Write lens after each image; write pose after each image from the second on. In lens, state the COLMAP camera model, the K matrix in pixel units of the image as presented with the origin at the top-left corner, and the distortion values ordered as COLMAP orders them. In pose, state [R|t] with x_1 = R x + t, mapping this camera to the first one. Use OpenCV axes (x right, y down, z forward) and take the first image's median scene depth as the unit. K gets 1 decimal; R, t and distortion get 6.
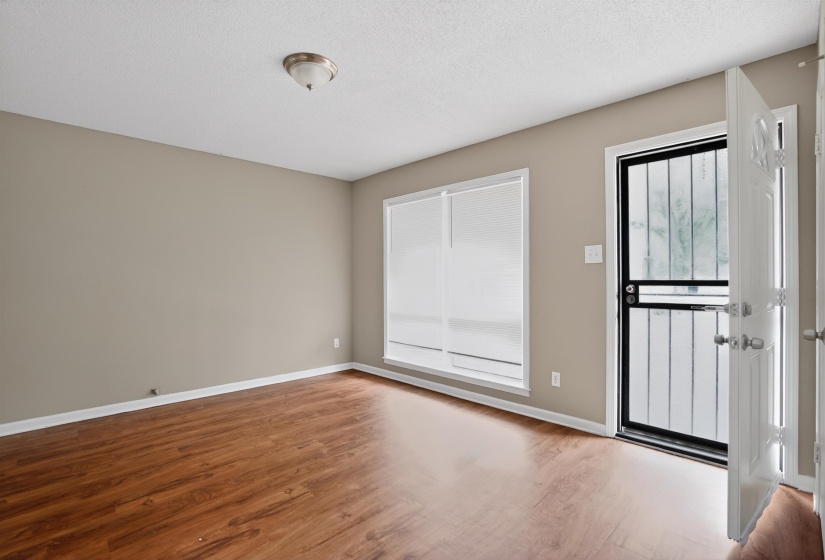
lens RADIAL K [[384.3, 0, 409.1], [0, 384.3, 279.7], [0, 0, 1]] dist [-0.065732, 0.026163]
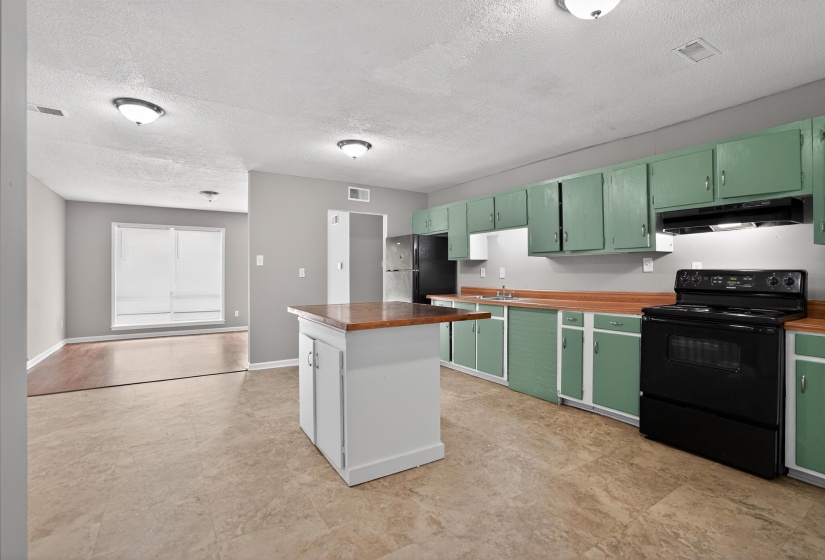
lens RADIAL K [[388.0, 0, 411.0], [0, 388.0, 269.4], [0, 0, 1]] dist [-0.065134, 0.025190]
pose [[0.191096, 0.014139, 0.981470, -2.128811], [0.006629, 0.999855, -0.015695, 0.014481], [-0.981549, 0.009506, 0.190974, -0.715218]]
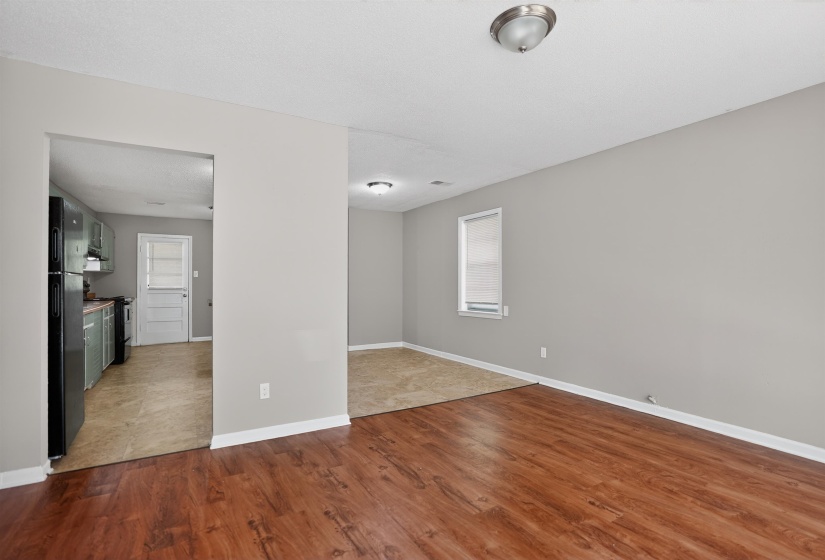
lens RADIAL K [[391.3, 0, 406.7], [0, 391.3, 274.9], [0, 0, 1]] dist [-0.058886, 0.023598]
pose [[-0.240558, -0.018427, -0.970460, 0.520316], [-0.003861, 0.999830, -0.018028, 0.005963], [0.970627, -0.000590, -0.240588, 0.789906]]
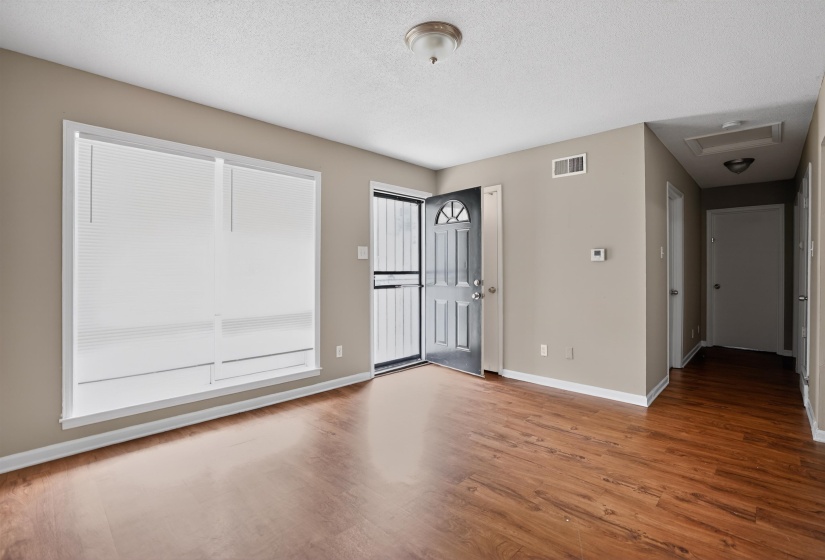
lens RADIAL K [[388.0, 0, 411.0], [0, 388.0, 269.4], [0, 0, 1]] dist [-0.065134, 0.025190]
pose [[-0.031480, 0.007164, 0.999479, -0.976758], [0.003432, 0.999969, -0.007059, 0.005068], [-0.999498, 0.003208, -0.031504, 0.894560]]
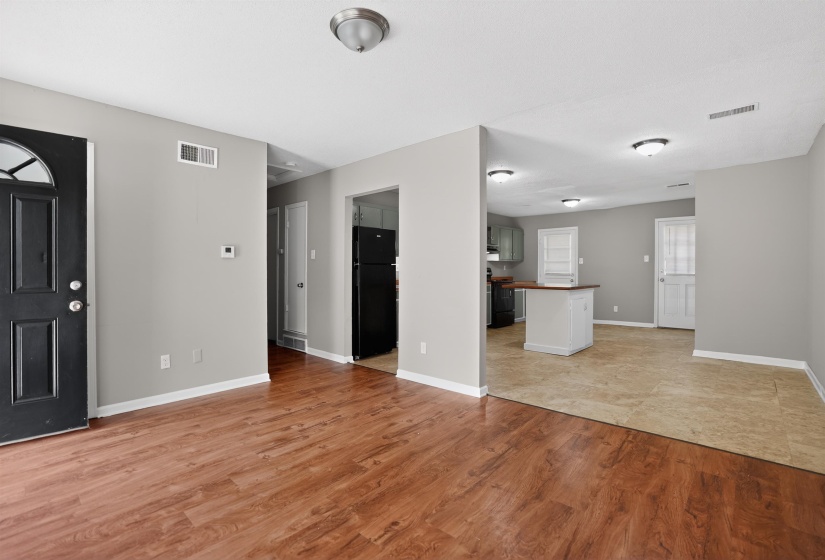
lens RADIAL K [[384.3, 0, 409.1], [0, 384.3, 279.7], [0, 0, 1]] dist [-0.065732, 0.026163]
pose [[-0.998093, 0.007145, -0.061307, -0.263496], [0.005384, 0.999569, 0.028841, 0.010019], [0.061487, 0.028456, -0.997702, 1.559267]]
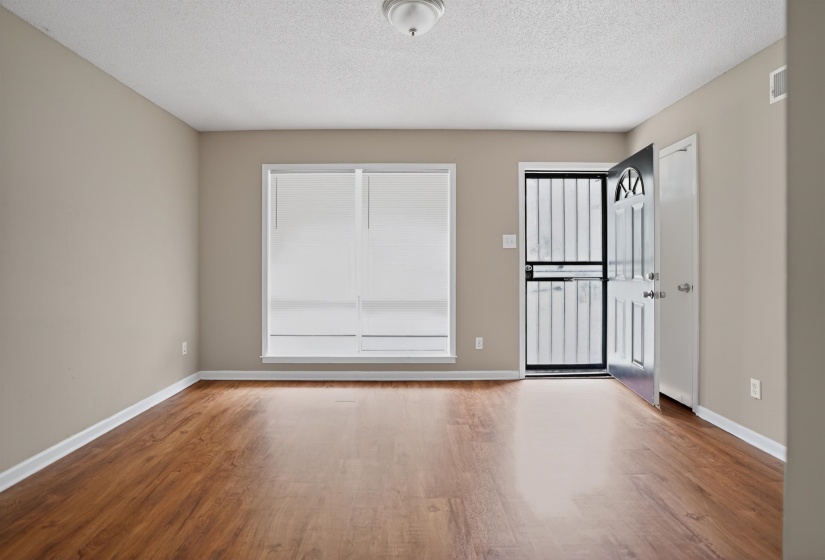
lens RADIAL K [[390.3, 0, 407.6], [0, 390.3, 262.7], [0, 0, 1]] dist [-0.063161, 0.026416]
pose [[0.693502, 0.004549, 0.720440, -0.737087], [0.000935, 0.999974, -0.007215, 0.015686], [-0.720454, 0.005677, 0.693480, 0.337964]]
